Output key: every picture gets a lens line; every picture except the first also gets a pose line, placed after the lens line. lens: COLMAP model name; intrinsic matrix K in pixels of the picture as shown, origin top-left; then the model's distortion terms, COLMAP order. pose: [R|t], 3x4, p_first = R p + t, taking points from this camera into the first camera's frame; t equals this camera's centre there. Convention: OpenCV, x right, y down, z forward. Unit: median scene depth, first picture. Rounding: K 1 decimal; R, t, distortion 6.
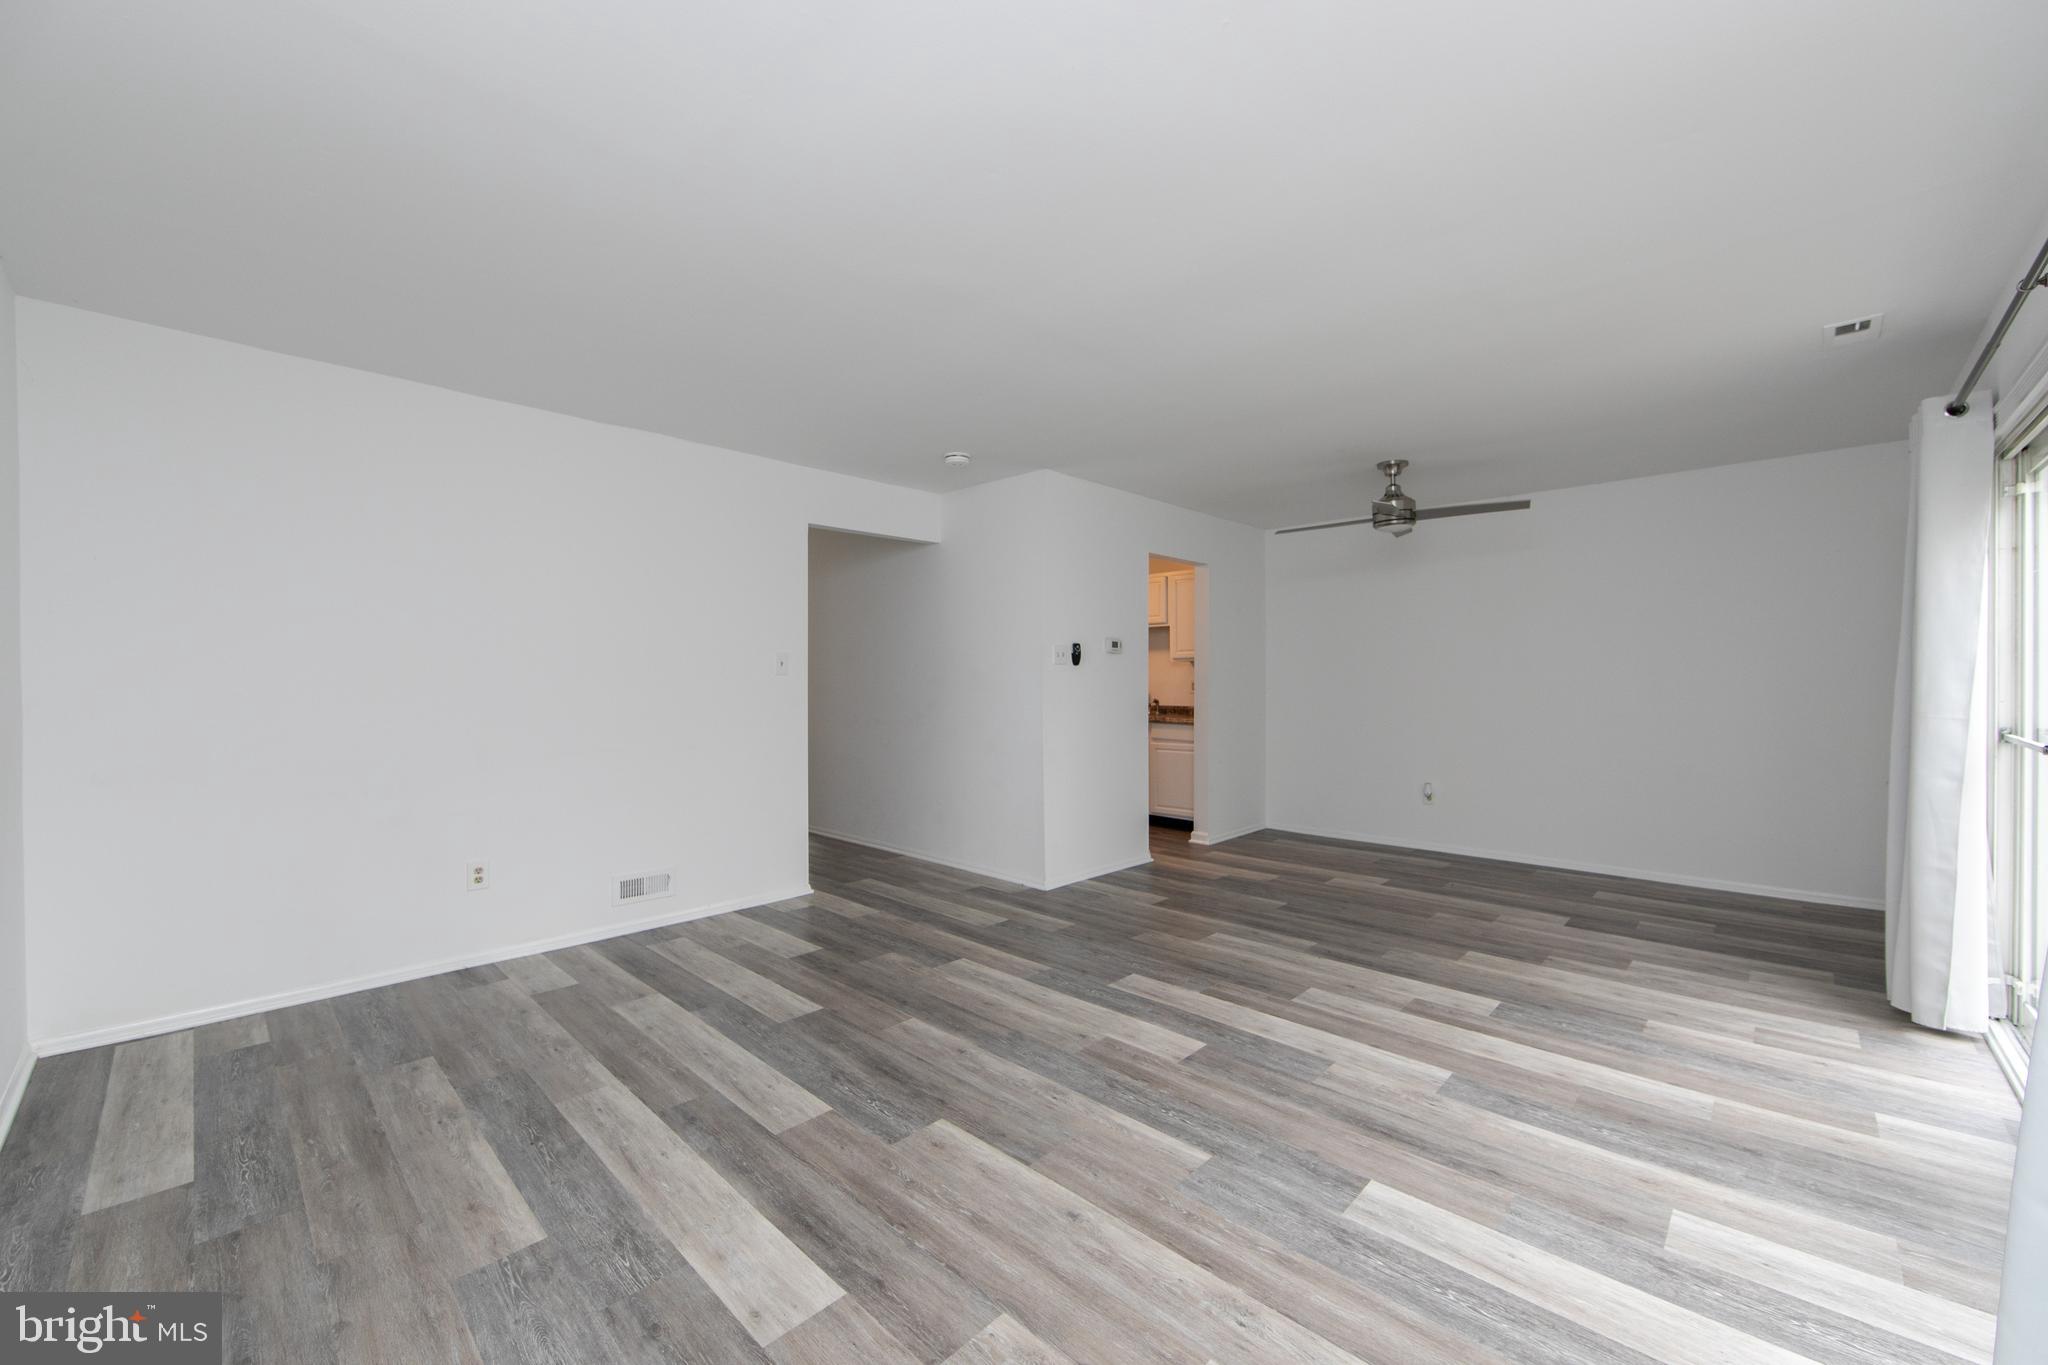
lens RADIAL K [[800.1, 0, 1039.7], [0, 800.1, 683.3], [0, 0, 1]] dist [-0.002628, -0.000449]
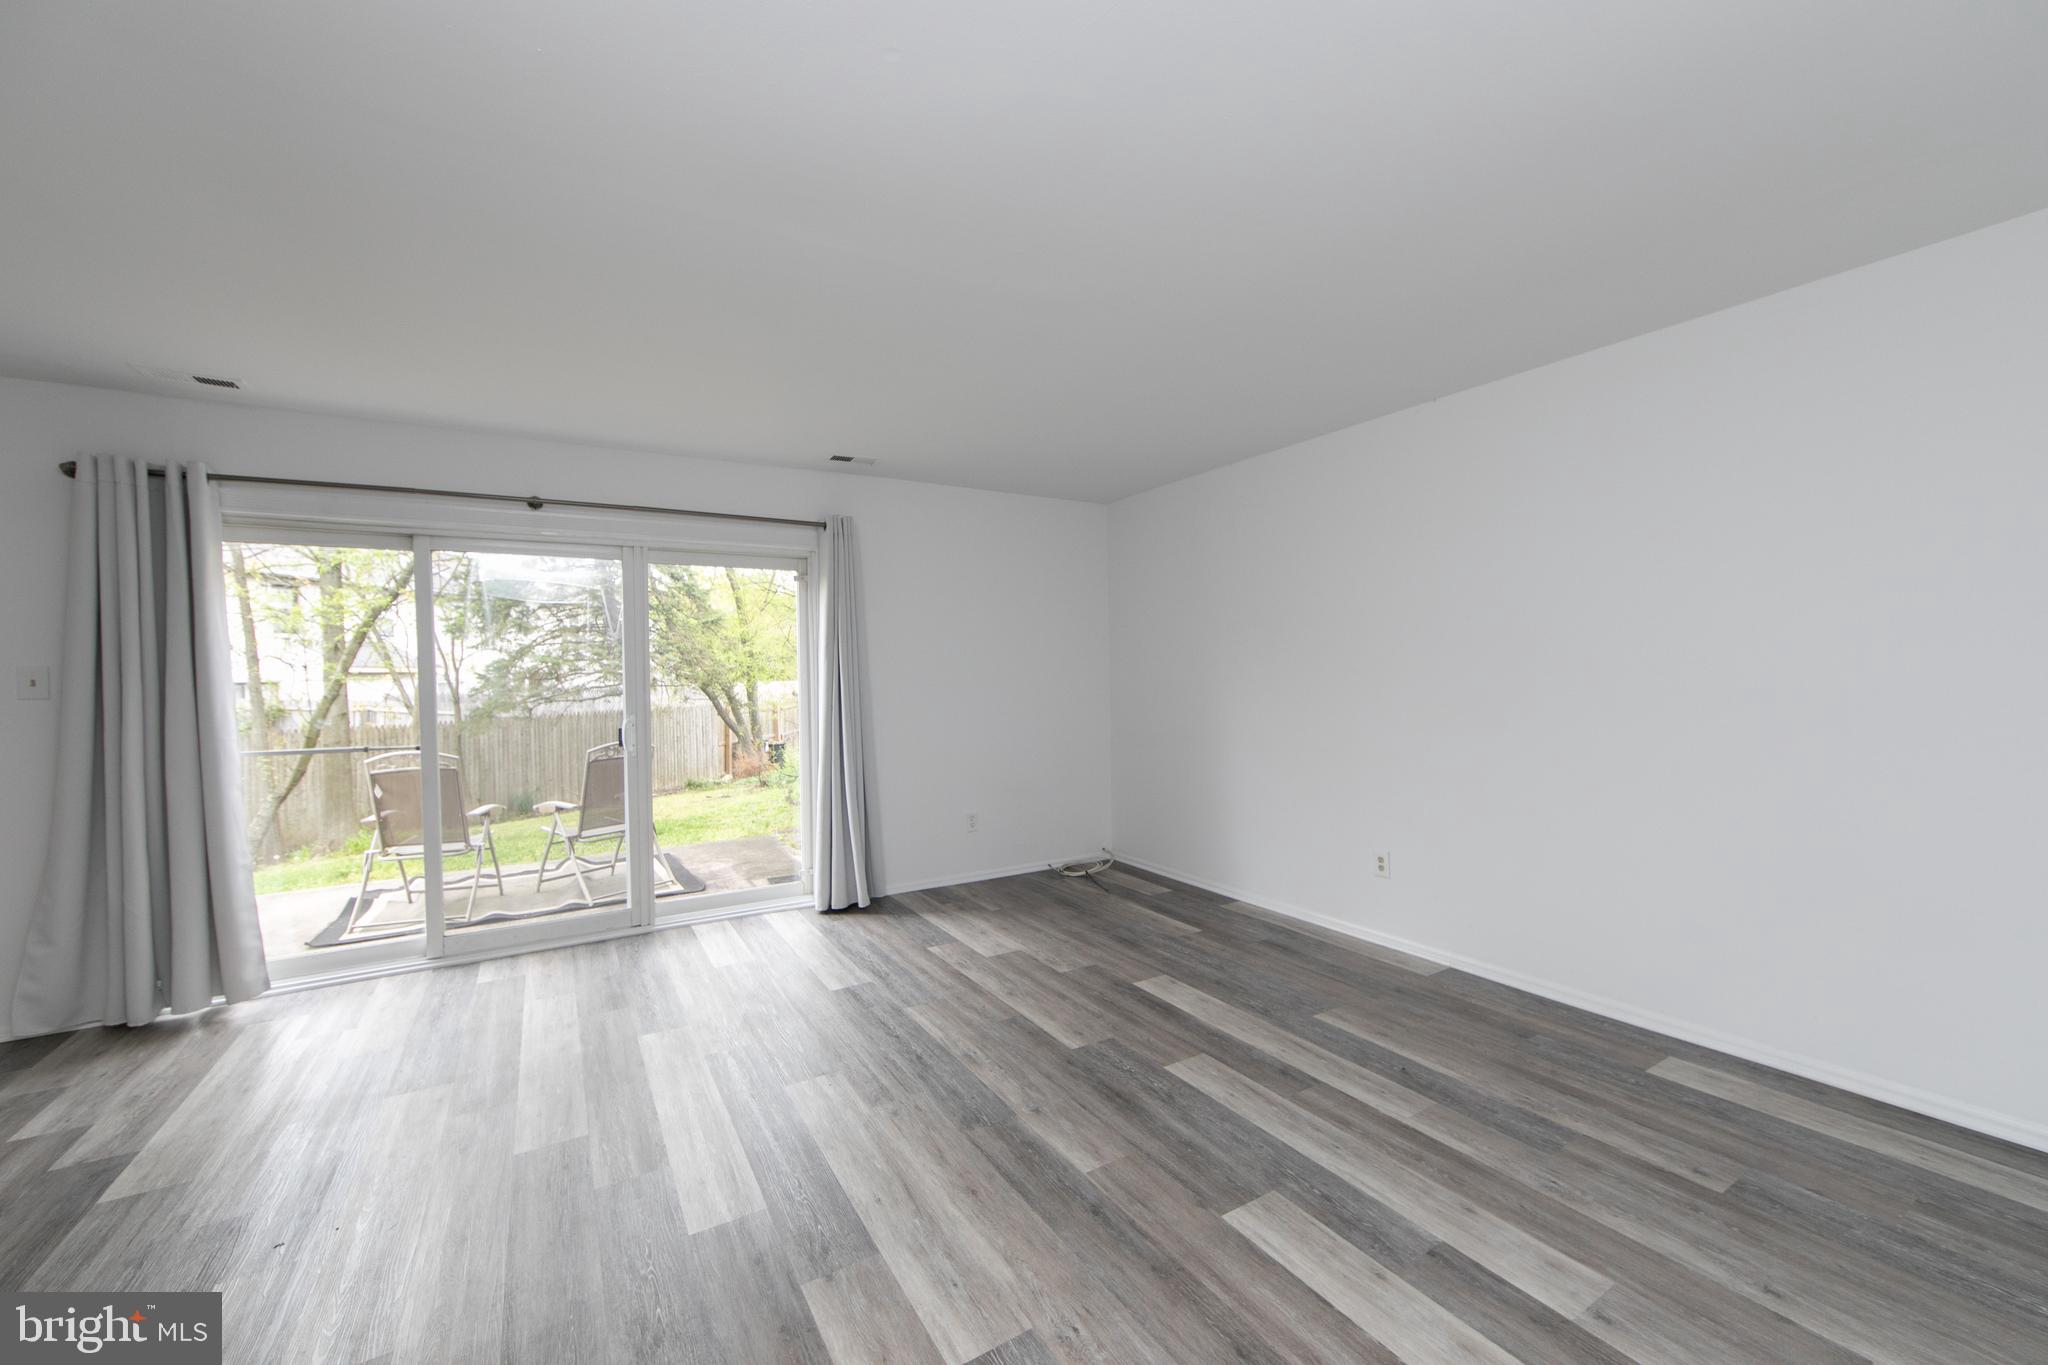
lens RADIAL K [[800.1, 0, 1039.7], [0, 800.1, 683.3], [0, 0, 1]] dist [-0.002628, -0.000449]
pose [[-0.965004, 0.015904, 0.261753, -0.334113], [0.020254, 0.999698, 0.013929, -0.031501], [-0.261452, 0.018743, -0.965034, 1.804271]]
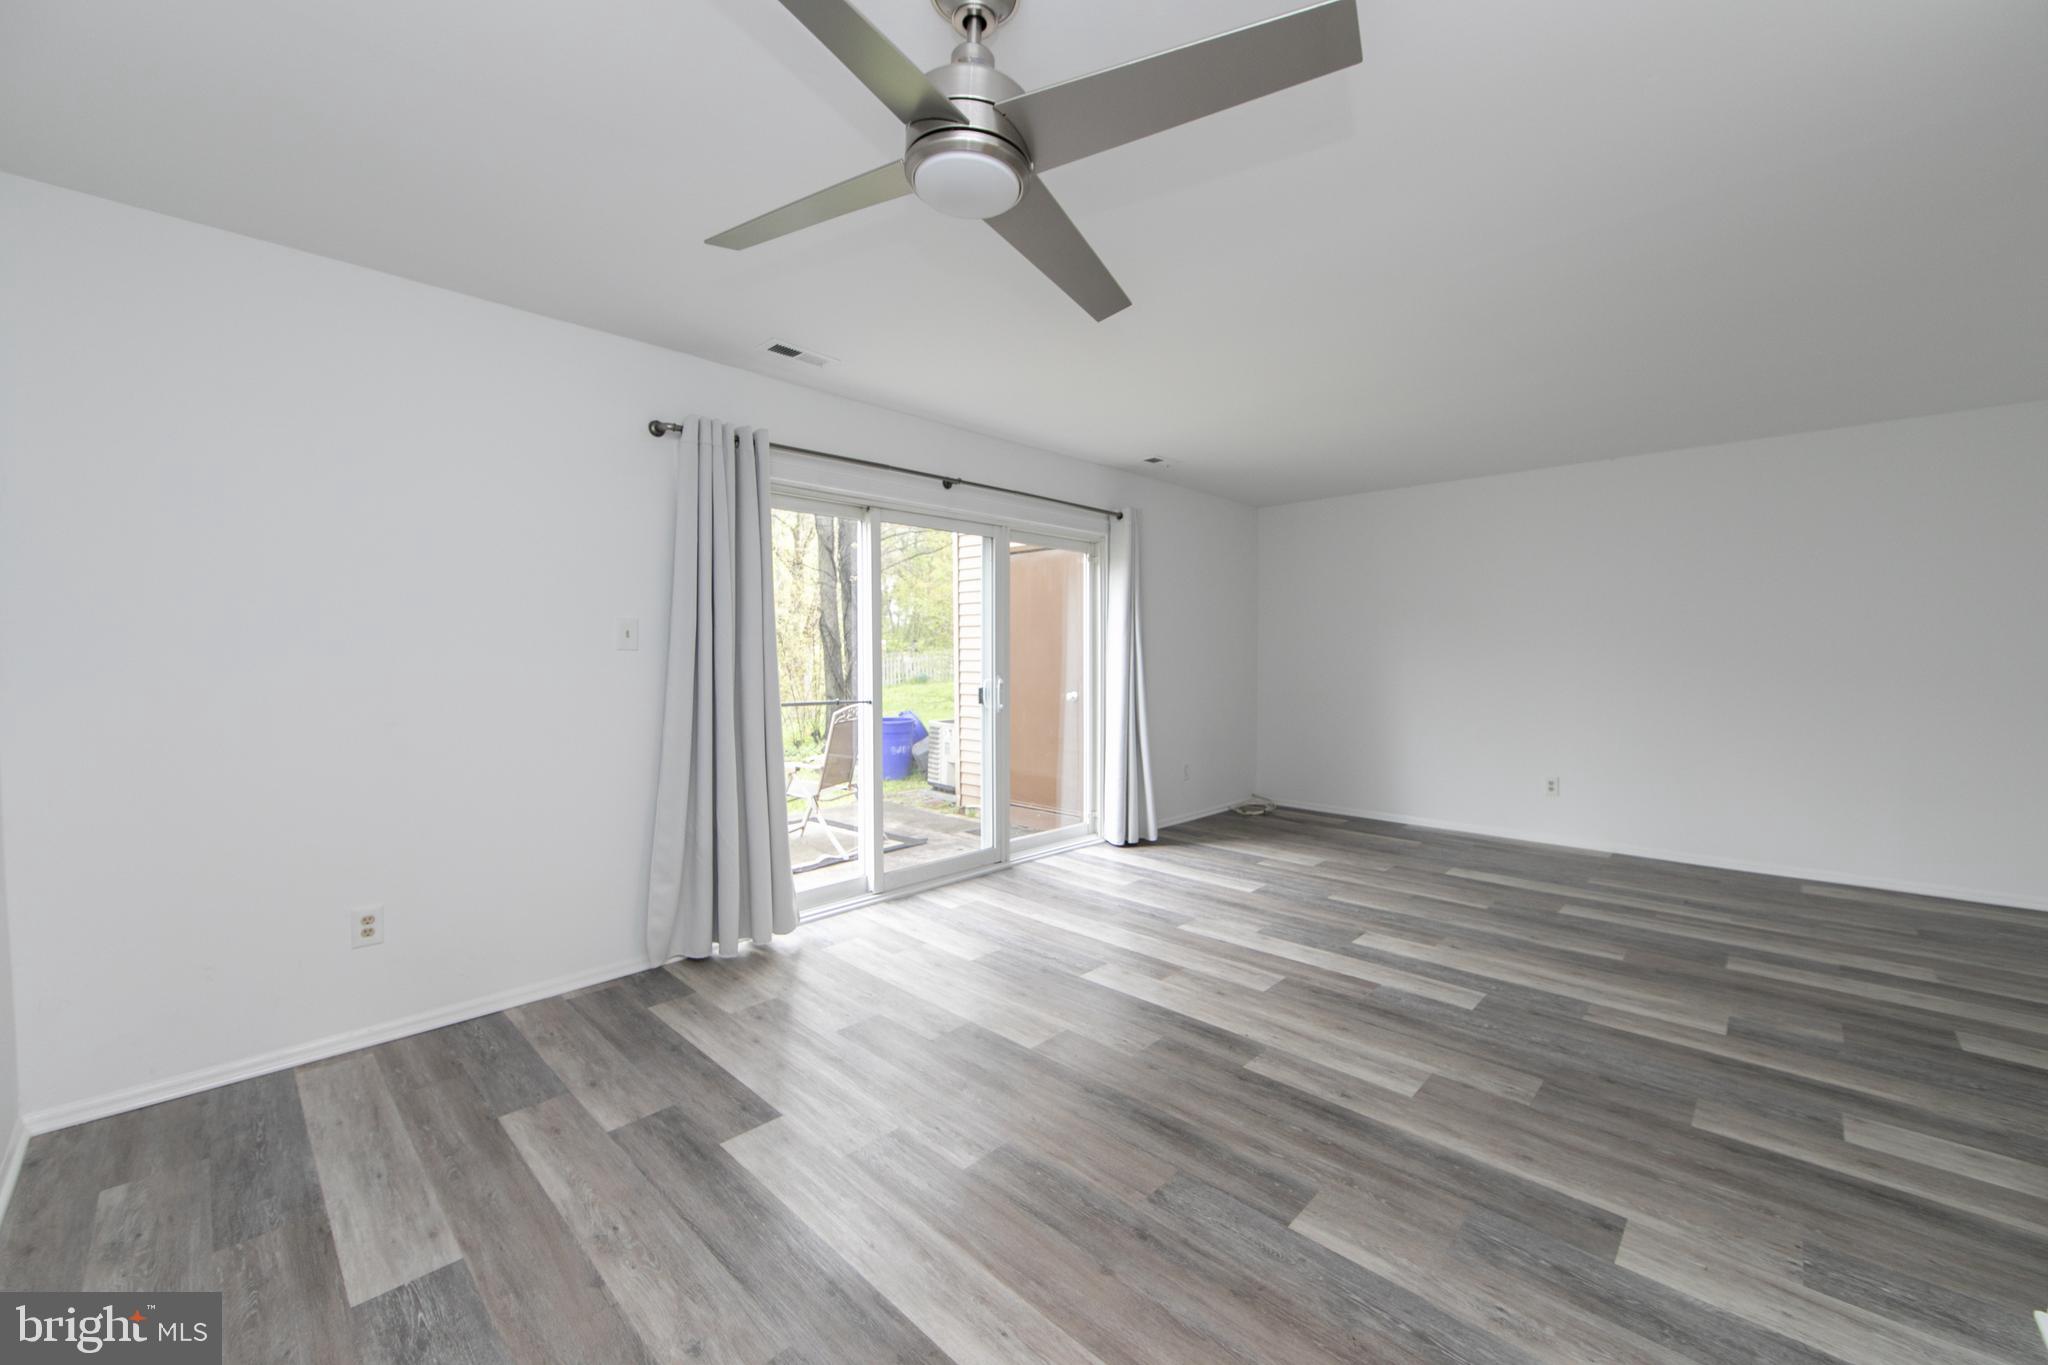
lens RADIAL K [[800.1, 0, 1039.7], [0, 800.1, 683.3], [0, 0, 1]] dist [-0.002628, -0.000449]
pose [[-0.999994, 0.003200, 0.001607, 0.700637], [0.003262, 0.999179, 0.040379, -0.018488], [-0.001476, 0.040384, -0.999183, 2.244931]]
